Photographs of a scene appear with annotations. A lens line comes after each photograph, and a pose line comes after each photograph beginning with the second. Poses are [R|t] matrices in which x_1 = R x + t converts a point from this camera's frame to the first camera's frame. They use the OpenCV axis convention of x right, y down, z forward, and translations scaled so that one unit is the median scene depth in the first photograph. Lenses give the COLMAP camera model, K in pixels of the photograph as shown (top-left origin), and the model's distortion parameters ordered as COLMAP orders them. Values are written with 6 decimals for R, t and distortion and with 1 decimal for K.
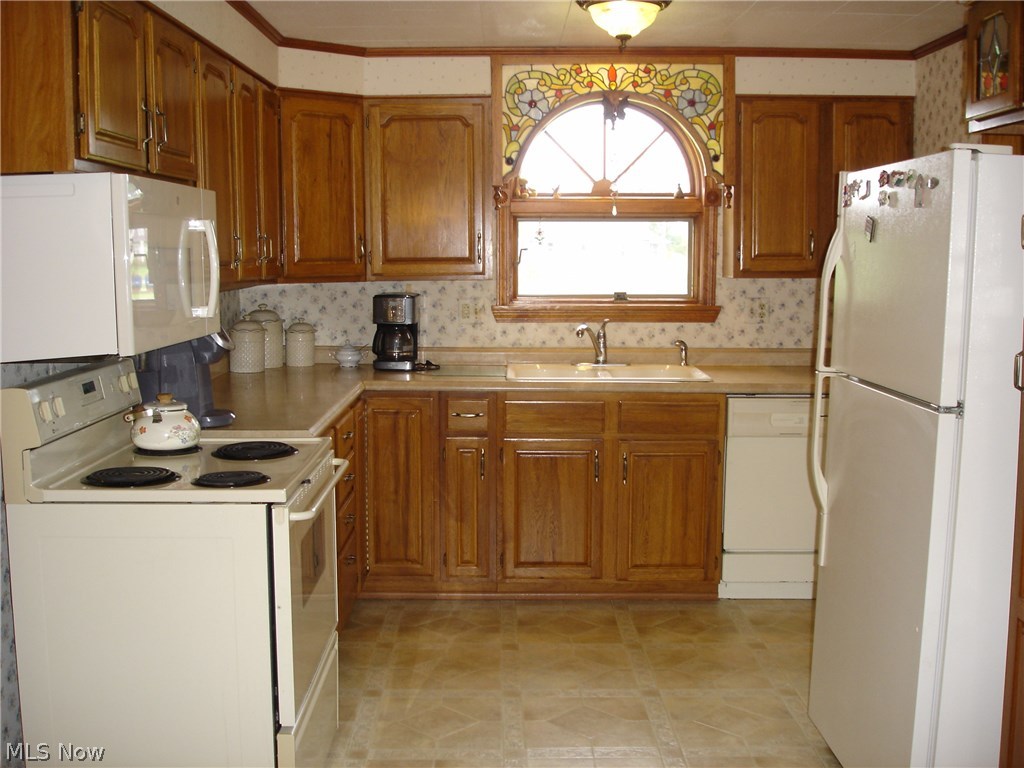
lens RADIAL K [[1155.1, 0, 512.0], [0, 1155.1, 384.0], [0, 0, 1]] dist [-0.066722, -0.132124]
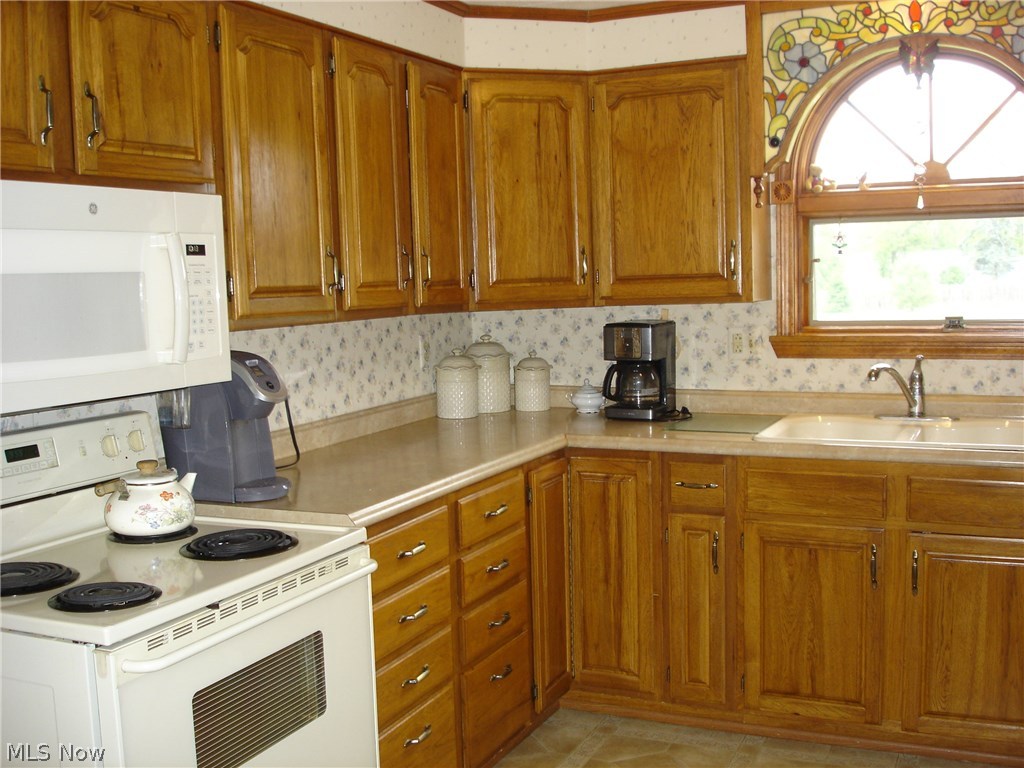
lens RADIAL K [[1155.1, 0, 512.0], [0, 1155.1, 384.0], [0, 0, 1]] dist [-0.066722, -0.132124]
pose [[0.905380, 0.014684, -0.424348, 0.161193], [-0.021557, 0.999703, -0.011400, -0.026191], [0.424055, 0.019468, 0.905427, 0.266713]]
